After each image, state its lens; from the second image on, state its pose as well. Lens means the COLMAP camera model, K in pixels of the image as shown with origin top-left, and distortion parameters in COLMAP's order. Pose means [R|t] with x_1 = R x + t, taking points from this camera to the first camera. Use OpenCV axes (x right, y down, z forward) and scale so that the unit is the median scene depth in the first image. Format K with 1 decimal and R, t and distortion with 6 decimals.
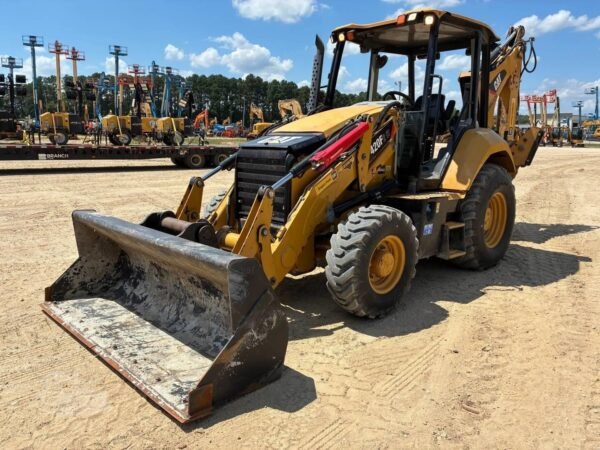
lens RADIAL K [[455.2, 0, 297.0], [0, 455.2, 225.4], [0, 0, 1]] dist [0.053718, -0.063807]
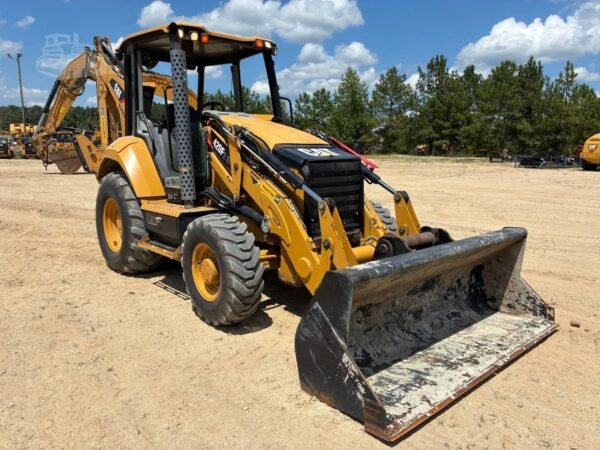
lens RADIAL K [[455.2, 0, 299.2], [0, 455.2, 224.9], [0, 0, 1]] dist [0.053718, -0.063807]
pose [[0.045250, -0.179987, 0.982628, -1.138925], [0.180959, 0.968839, 0.169128, -0.225722], [-0.982449, 0.170162, 0.076410, 1.066979]]
